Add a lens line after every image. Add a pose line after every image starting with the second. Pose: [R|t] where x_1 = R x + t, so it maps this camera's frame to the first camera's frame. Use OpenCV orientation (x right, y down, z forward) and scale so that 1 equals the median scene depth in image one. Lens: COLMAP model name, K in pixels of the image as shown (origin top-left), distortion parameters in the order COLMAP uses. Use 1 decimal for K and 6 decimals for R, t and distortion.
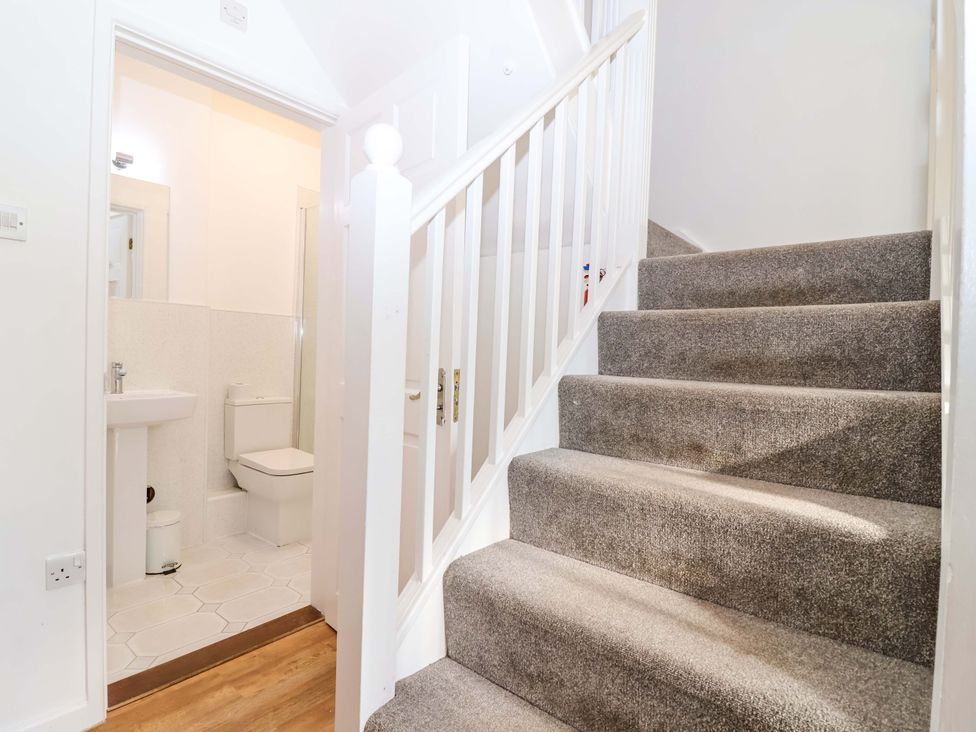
lens RADIAL K [[509.3, 0, 485.6], [0, 509.3, 362.4], [0, 0, 1]] dist [0.001922, -0.013911]
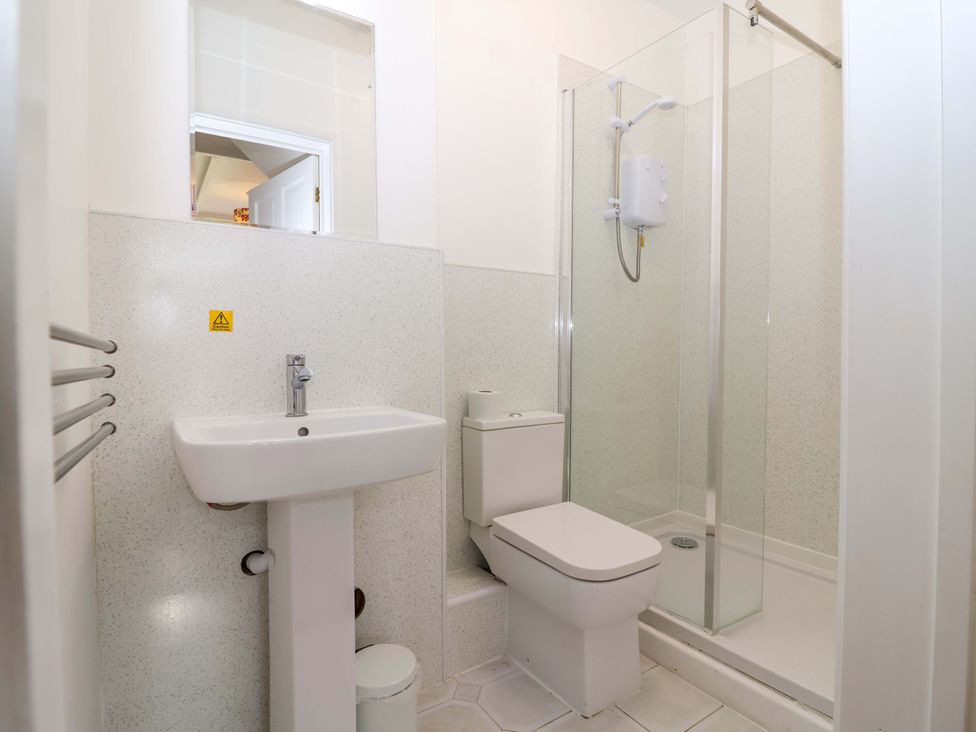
lens RADIAL K [[509.3, 0, 485.6], [0, 509.3, 362.4], [0, 0, 1]] dist [0.001922, -0.013911]
pose [[0.954240, -0.023418, -0.298124, -0.318173], [0.024716, 0.999694, 0.000584, 0.009665], [0.298019, -0.007926, 0.954527, 0.462027]]
